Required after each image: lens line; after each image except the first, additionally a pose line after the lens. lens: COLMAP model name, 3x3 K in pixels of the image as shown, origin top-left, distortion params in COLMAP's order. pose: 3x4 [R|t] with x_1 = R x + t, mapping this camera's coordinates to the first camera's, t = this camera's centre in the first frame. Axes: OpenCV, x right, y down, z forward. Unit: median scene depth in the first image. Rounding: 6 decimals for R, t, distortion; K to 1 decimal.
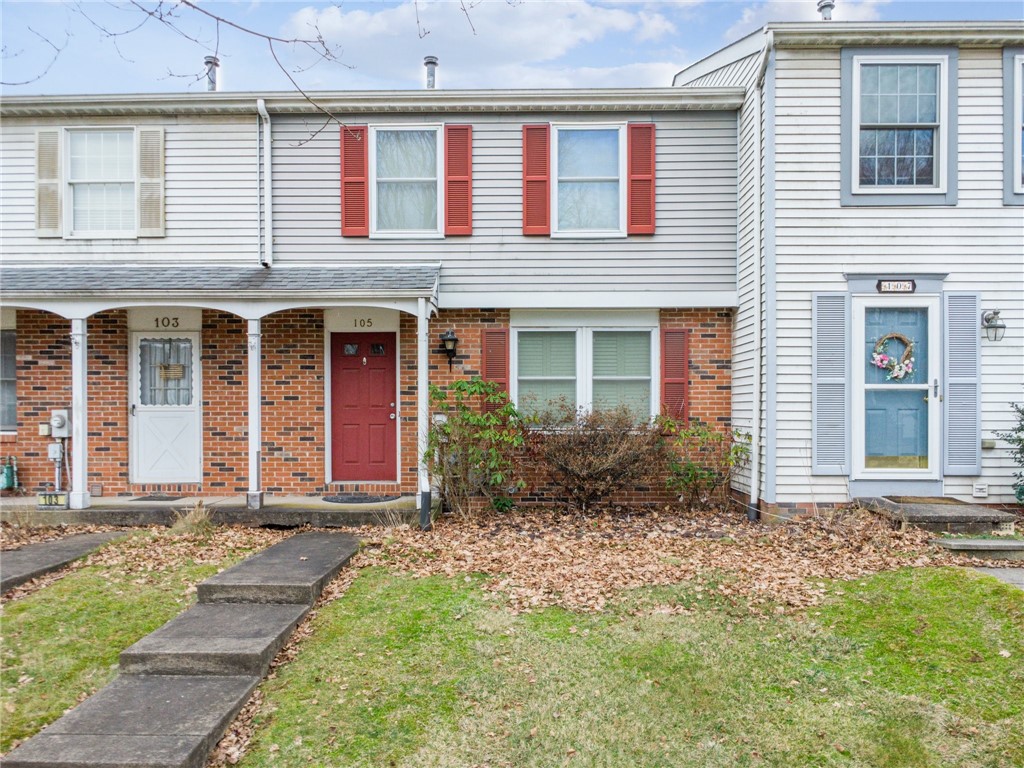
lens RADIAL K [[712.9, 0, 512.0], [0, 712.9, 384.0], [0, 0, 1]] dist [0.001039, 0.003962]
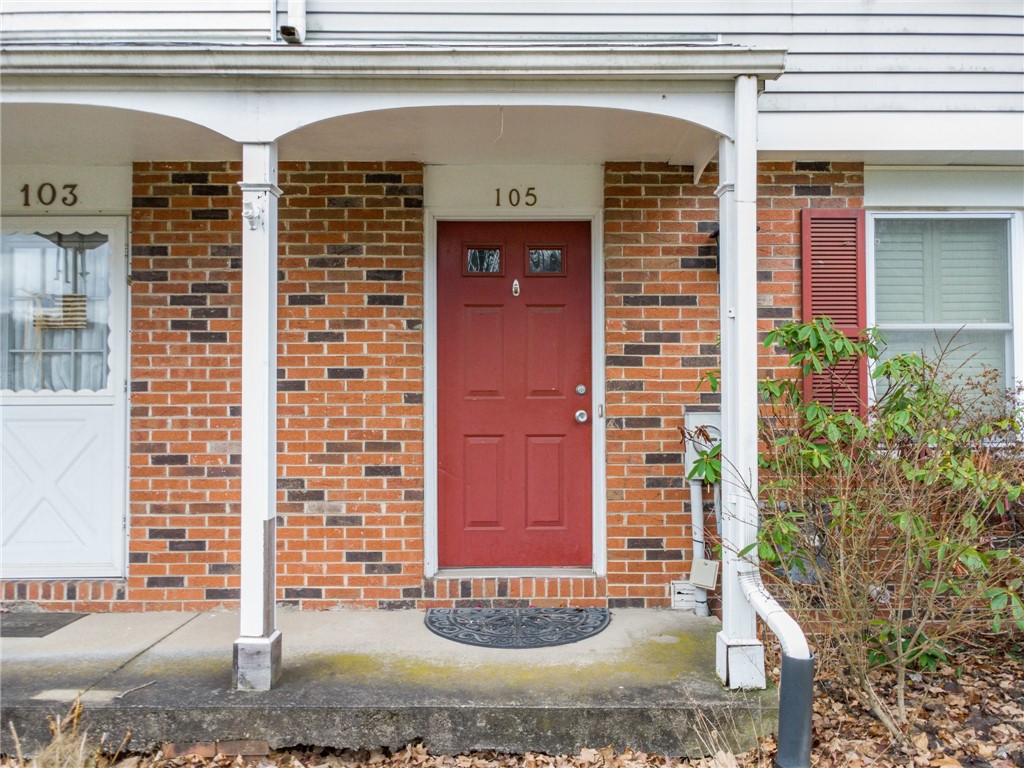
lens RADIAL K [[727.8, 0, 536.1], [0, 727.8, 356.9], [0, 0, 1]] dist [0.001559, -0.000269]
pose [[0.999655, 0.000832, 0.026252, -0.209133], [-0.000183, 0.999694, -0.024739, 0.020609], [-0.026265, 0.024726, 0.999349, 0.569974]]
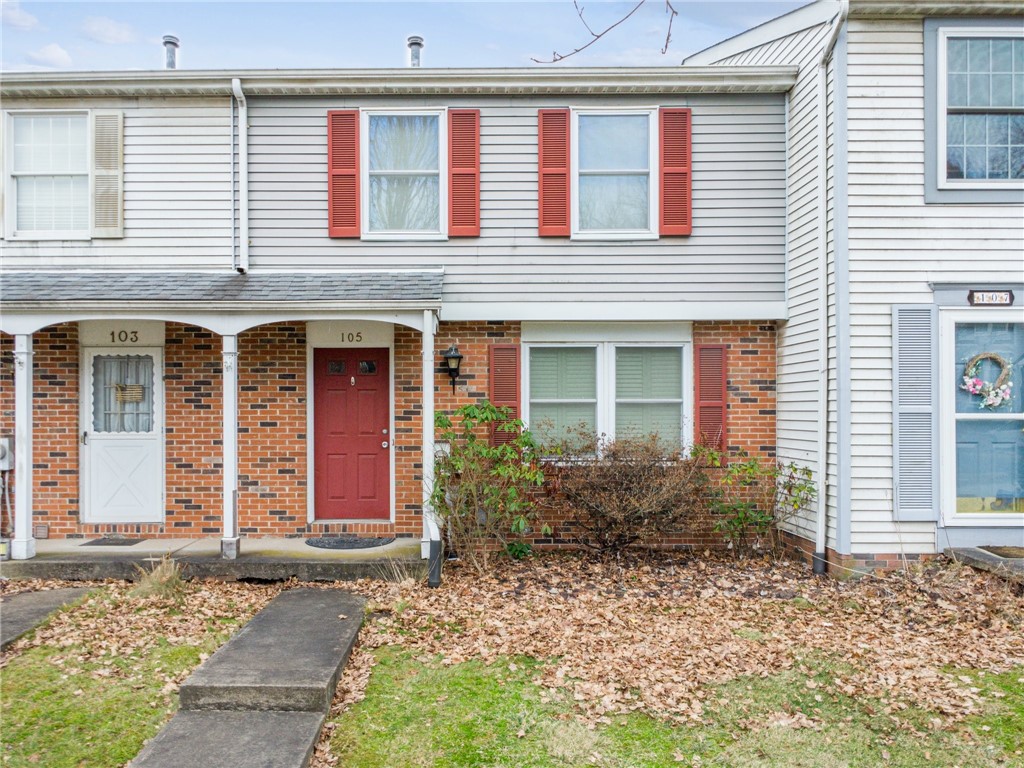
lens RADIAL K [[726.6, 0, 462.9], [0, 726.6, 379.0], [0, 0, 1]] dist [0.004393, -0.002801]
pose [[0.999977, 0.000134, 0.006795, -0.079942], [-0.000077, 0.999966, -0.008247, -0.027908], [-0.006796, 0.008246, 0.999943, 0.116805]]
